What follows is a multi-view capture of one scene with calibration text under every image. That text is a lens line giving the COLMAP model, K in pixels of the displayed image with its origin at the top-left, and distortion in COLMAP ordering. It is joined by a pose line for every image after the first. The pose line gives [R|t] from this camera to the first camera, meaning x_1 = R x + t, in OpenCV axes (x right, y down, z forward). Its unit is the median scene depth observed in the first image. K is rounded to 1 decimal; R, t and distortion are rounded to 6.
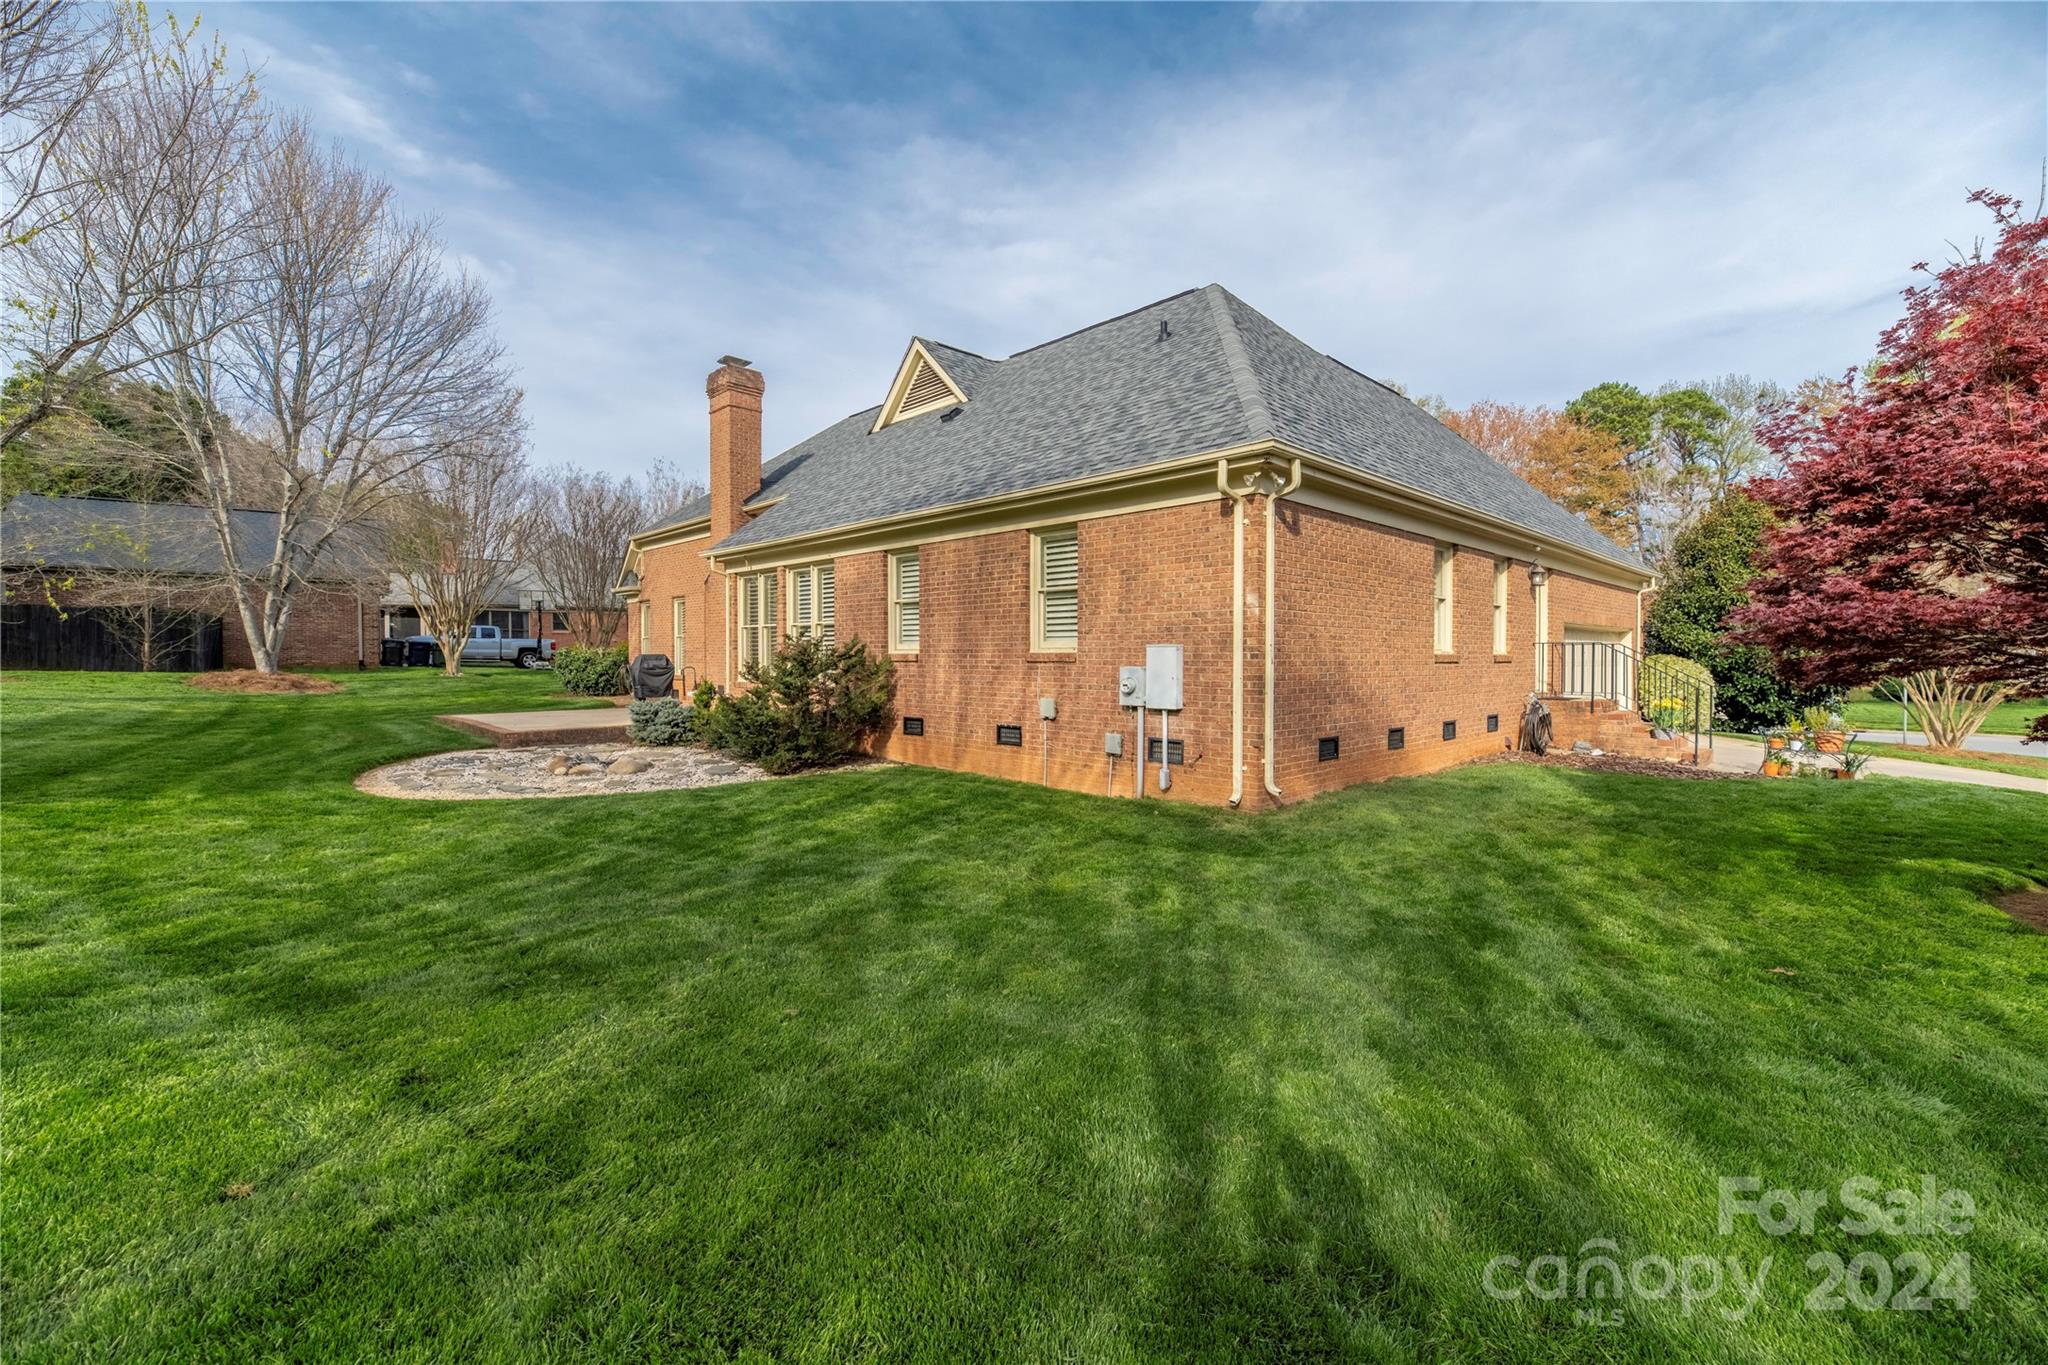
lens RADIAL K [[828.7, 0, 1024.0], [0, 828.7, 682.5], [0, 0, 1]] dist [0.000460, -0.004301]
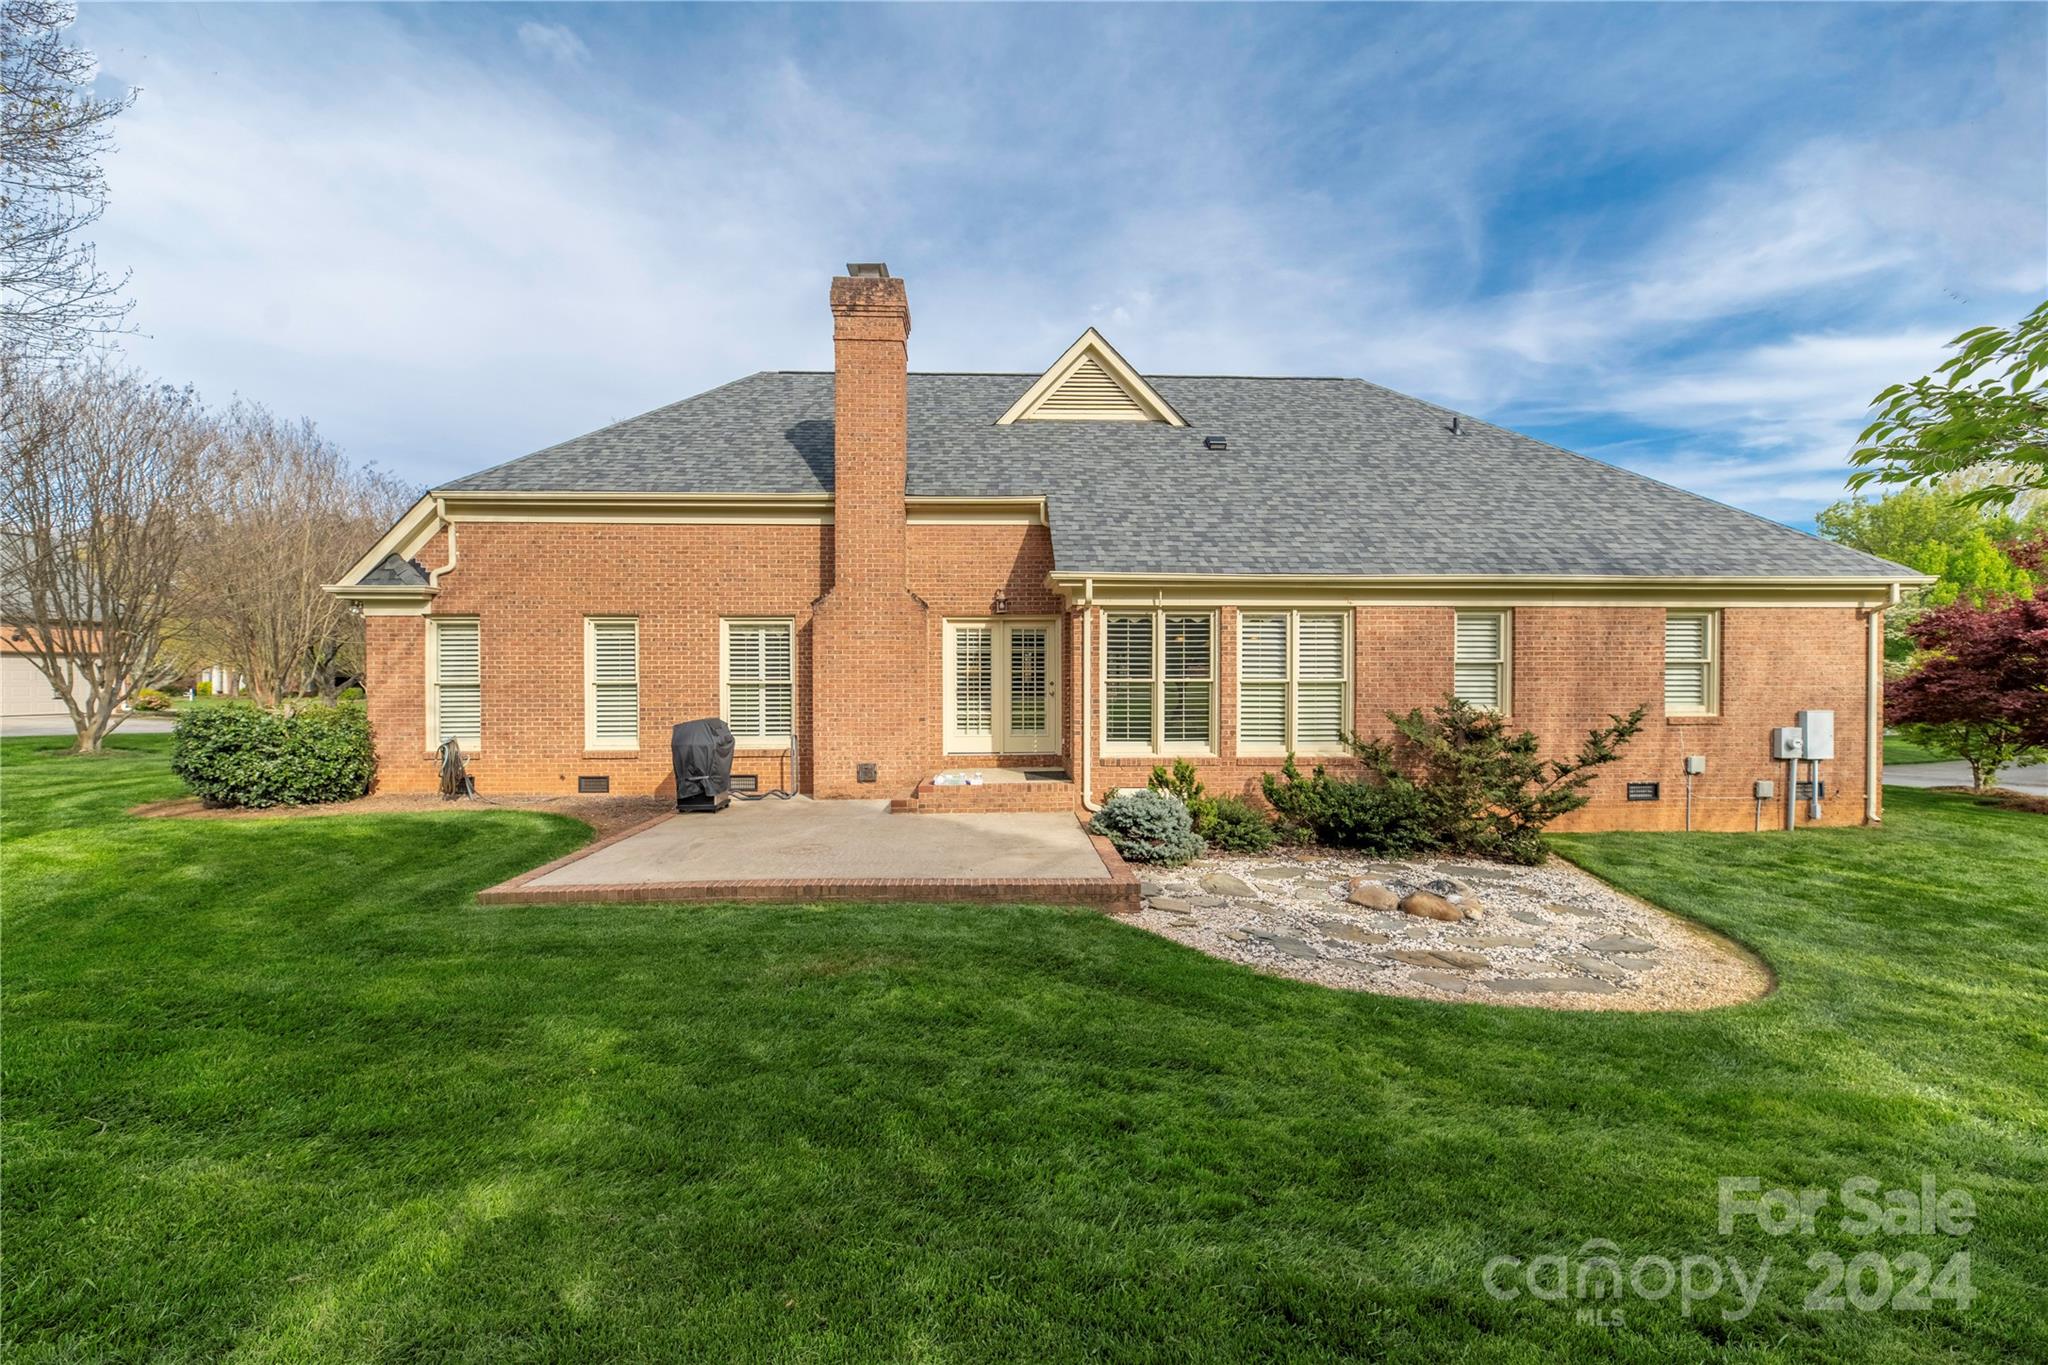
lens RADIAL K [[828.7, 0, 1024.0], [0, 828.7, 682.5], [0, 0, 1]] dist [0.000460, -0.004301]
pose [[0.686996, -0.011754, 0.726566, -1.404628], [0.023805, 0.999697, -0.006337, -0.095031], [-0.726271, 0.021650, 0.687067, 0.853266]]
